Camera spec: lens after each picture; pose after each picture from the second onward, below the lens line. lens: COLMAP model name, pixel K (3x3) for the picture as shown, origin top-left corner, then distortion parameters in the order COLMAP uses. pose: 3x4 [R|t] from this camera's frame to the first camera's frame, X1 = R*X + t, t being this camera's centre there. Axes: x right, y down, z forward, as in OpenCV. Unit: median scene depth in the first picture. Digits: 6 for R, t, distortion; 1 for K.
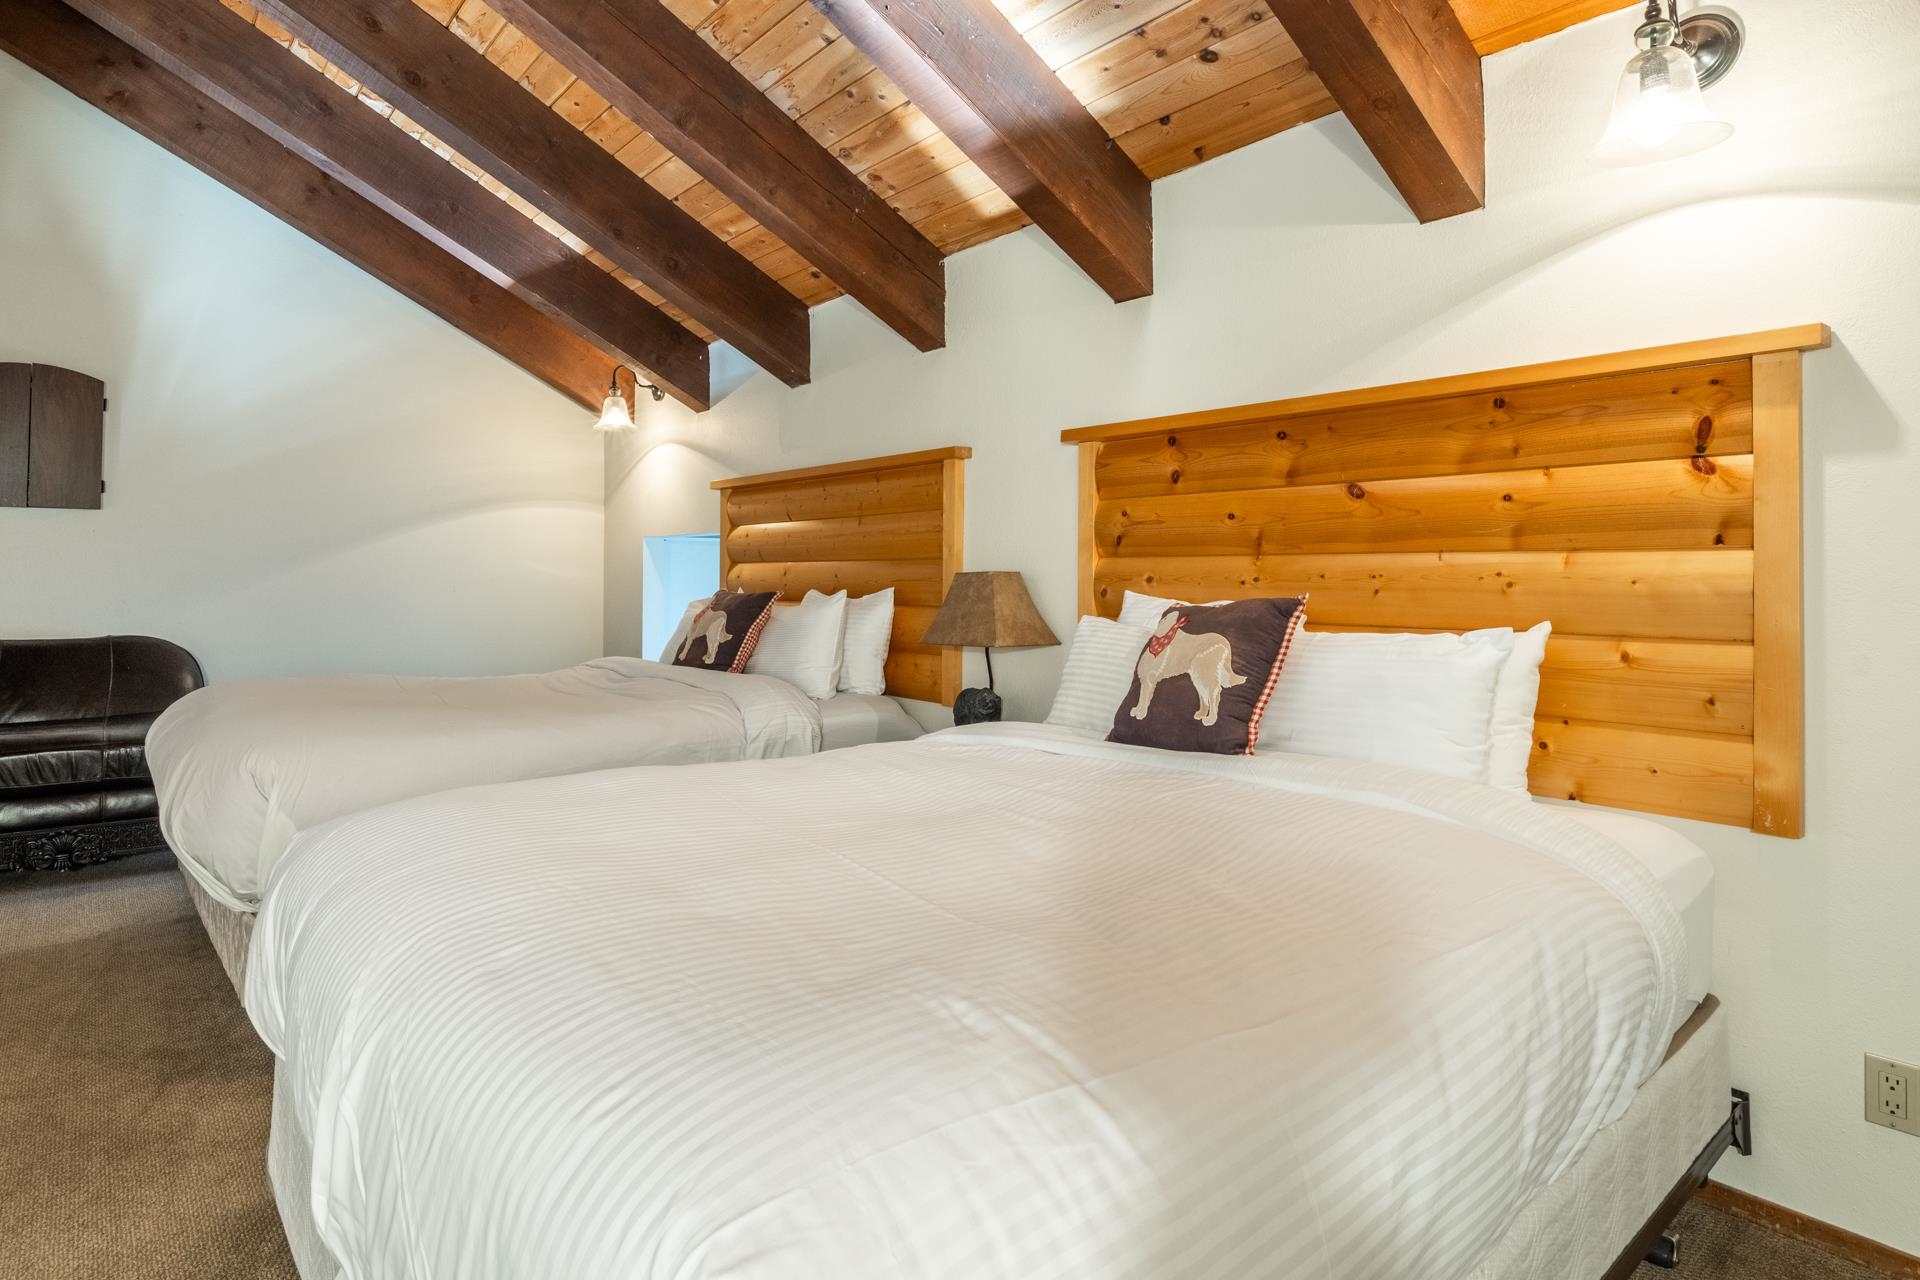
lens RADIAL K [[1015.4, 0, 956.0], [0, 1015.4, 562.6], [0, 0, 1]] dist [-0.000705, -0.000580]
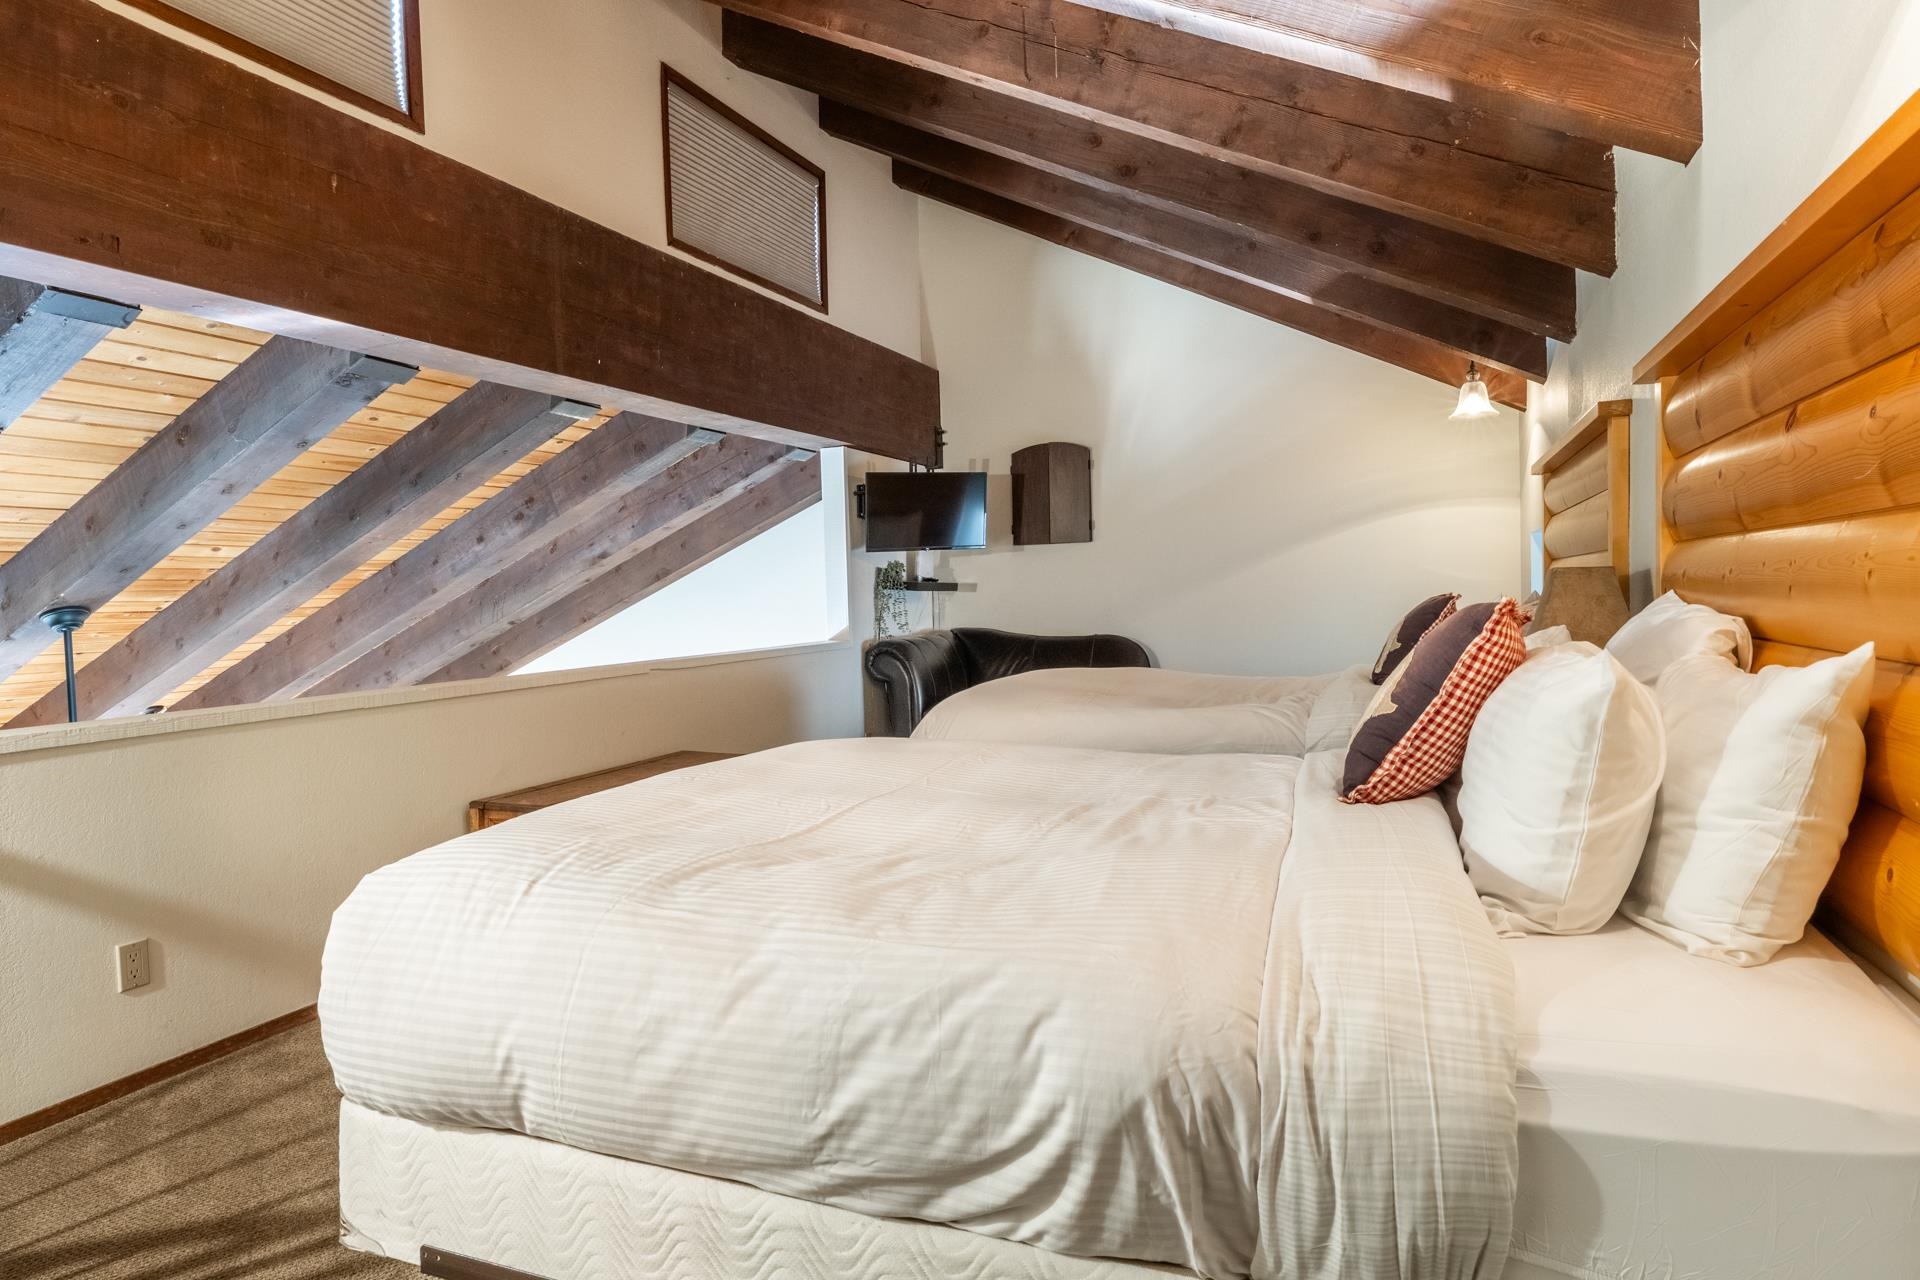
lens RADIAL K [[1117.9, 0, 959.3], [0, 1117.9, 607.5], [0, 0, 1]] dist [0.000057, 0.000244]
pose [[0.475915, -0.006073, -0.879470, 0.393515], [0.041638, 0.999010, 0.015634, 0.004652], [0.878505, -0.044060, 0.475697, 0.134809]]
